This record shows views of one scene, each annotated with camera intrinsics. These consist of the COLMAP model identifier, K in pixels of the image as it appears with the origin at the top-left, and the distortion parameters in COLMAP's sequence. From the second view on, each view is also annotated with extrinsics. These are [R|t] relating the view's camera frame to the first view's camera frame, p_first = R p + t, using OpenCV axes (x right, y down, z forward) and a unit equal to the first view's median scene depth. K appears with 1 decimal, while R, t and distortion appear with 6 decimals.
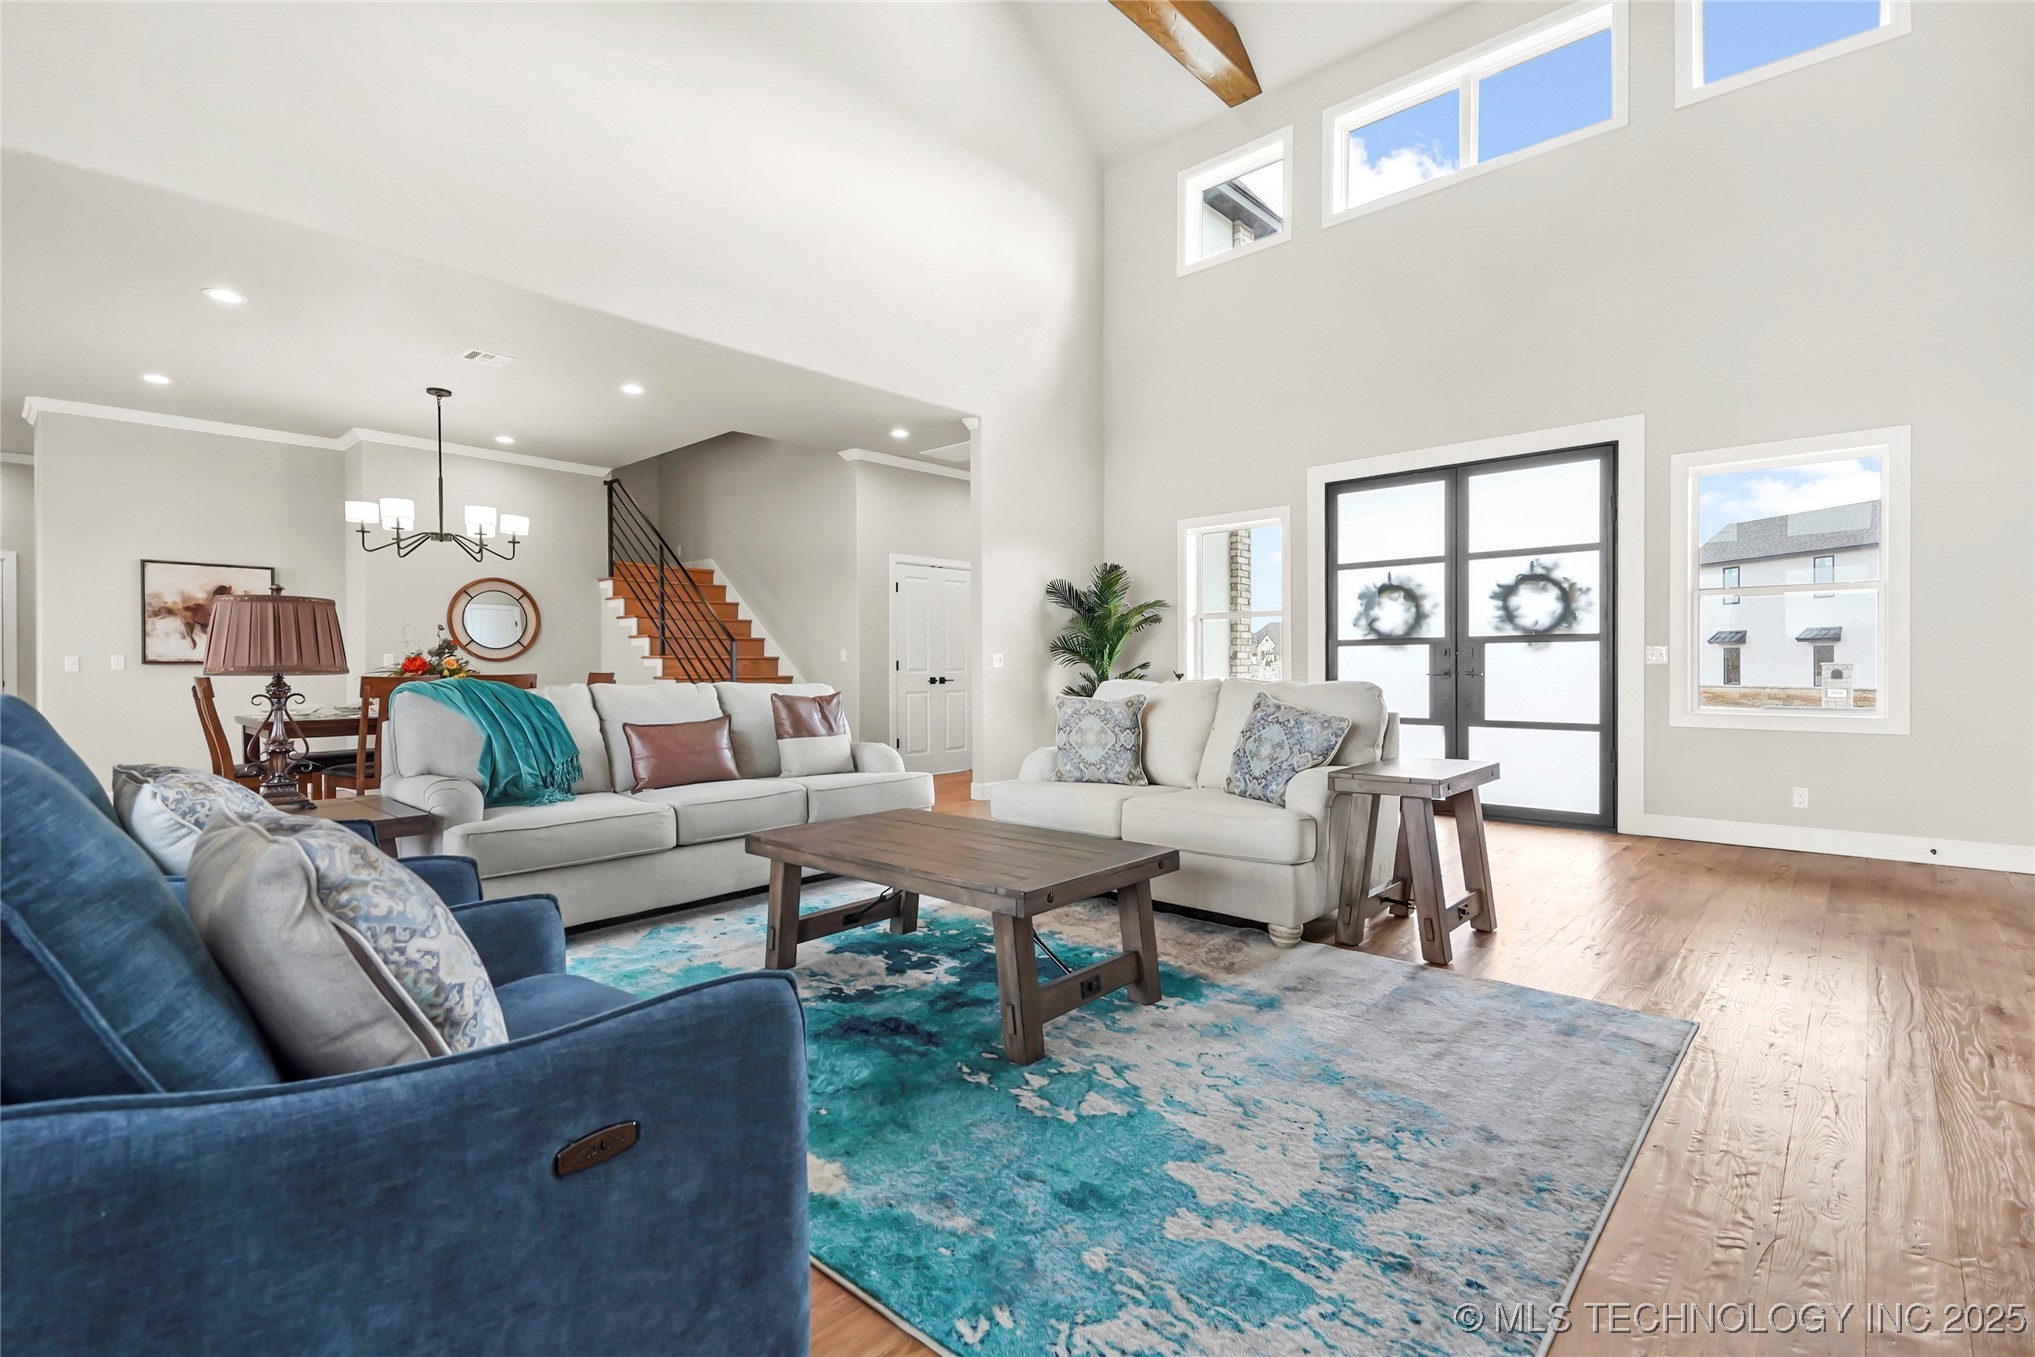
lens RADIAL K [[922.2, 0, 1017.5], [0, 922.2, 678.5], [0, 0, 1]] dist [0.011863, -0.000241]
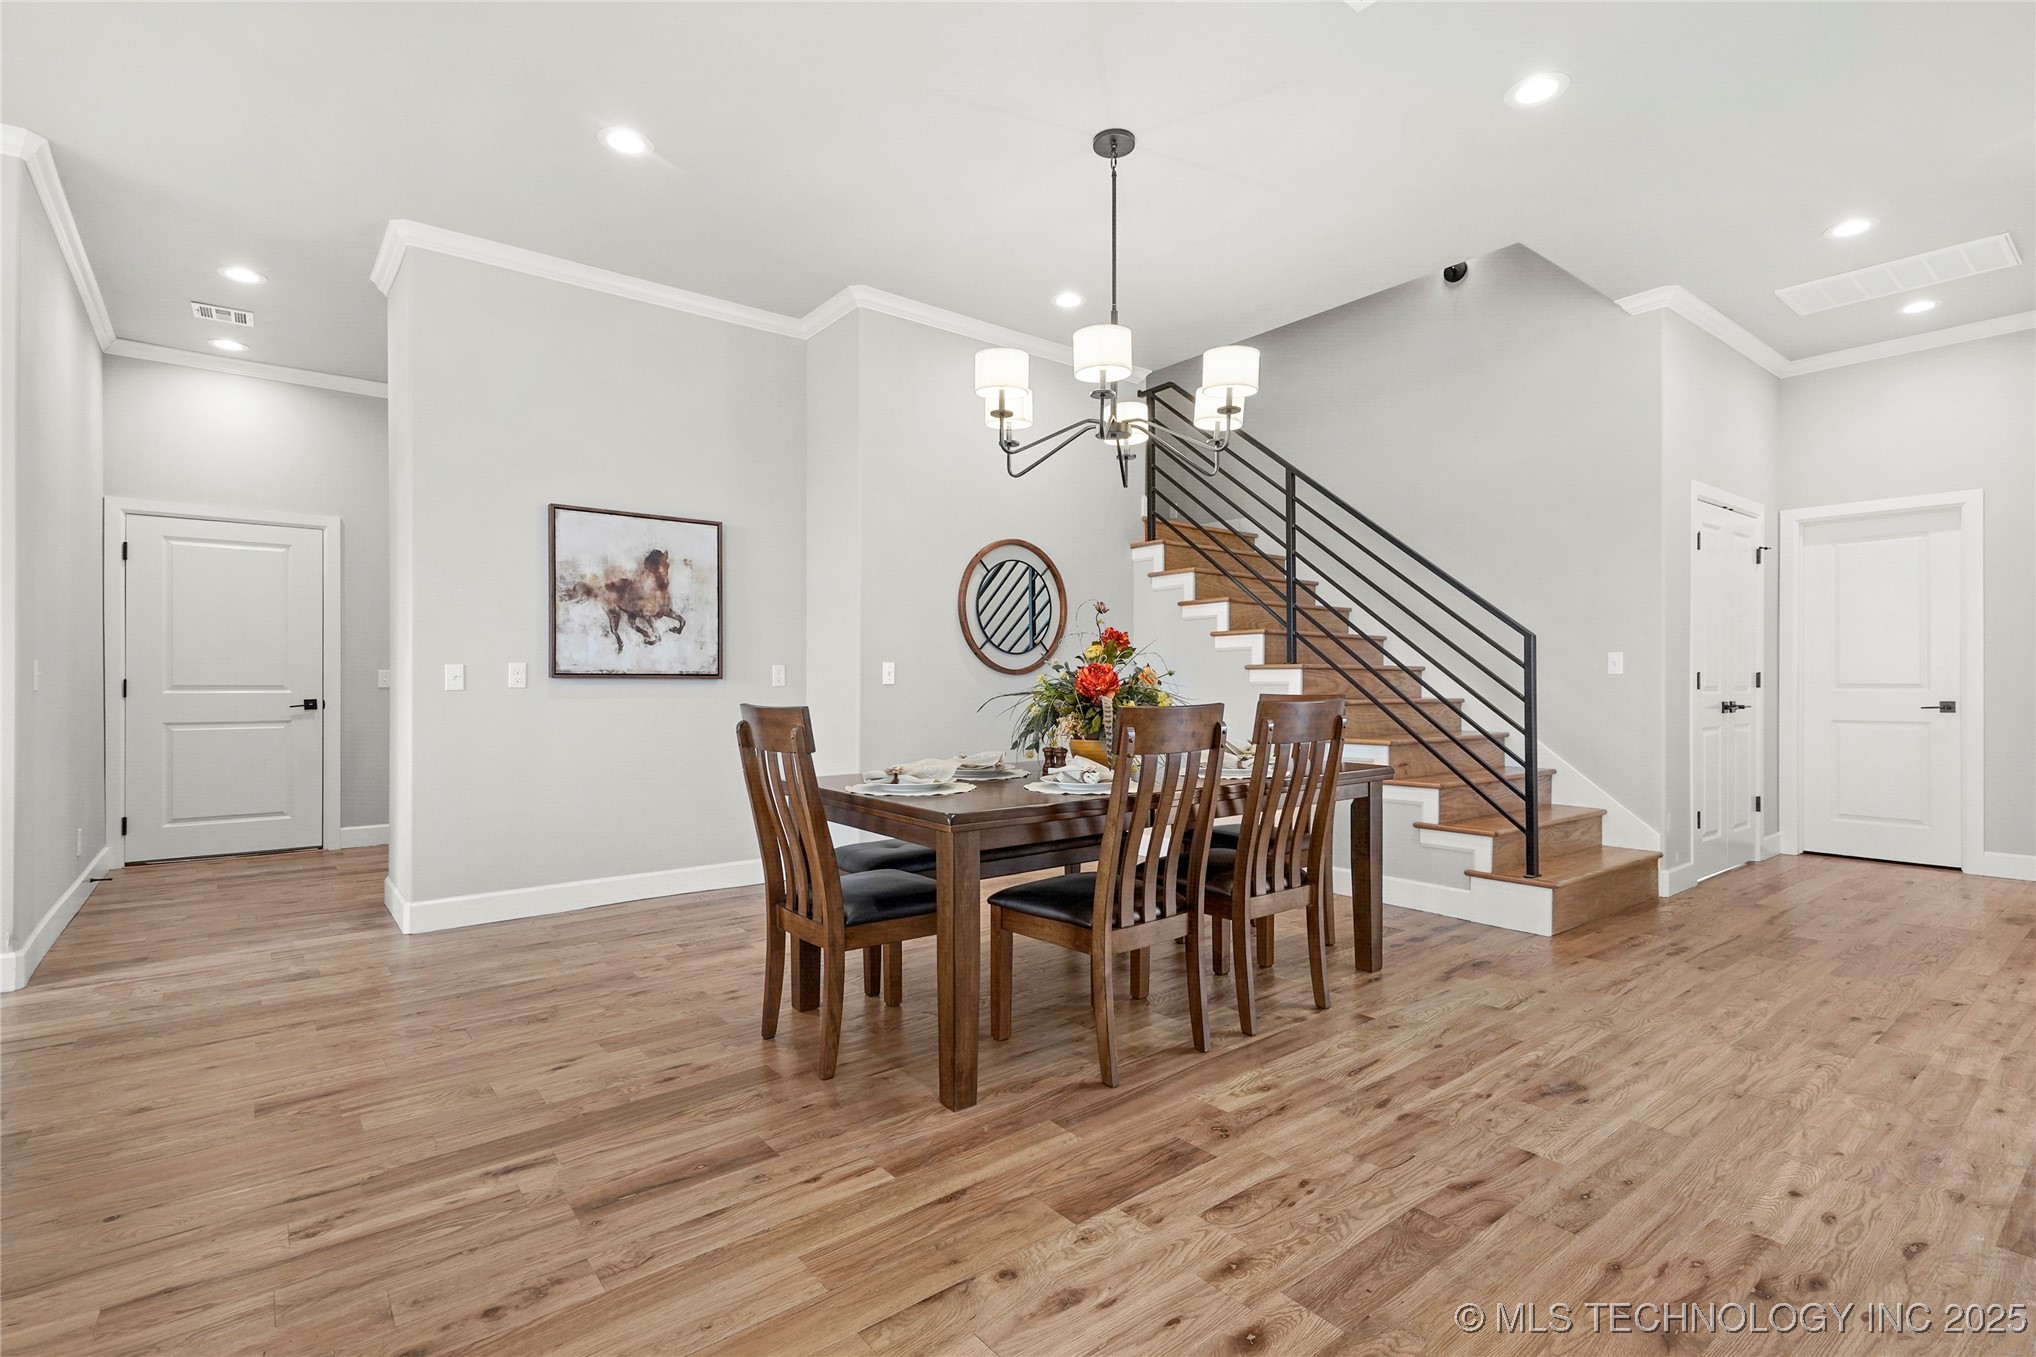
lens RADIAL K [[949.6, 0, 1026.4], [0, 949.6, 690.1], [0, 0, 1]] dist [0.014446, 0.000209]
pose [[0.987734, 0.002509, -0.156127, -0.663839], [-0.003314, 0.999983, -0.004899, -0.006452], [0.156112, 0.005357, 0.987725, 0.538536]]
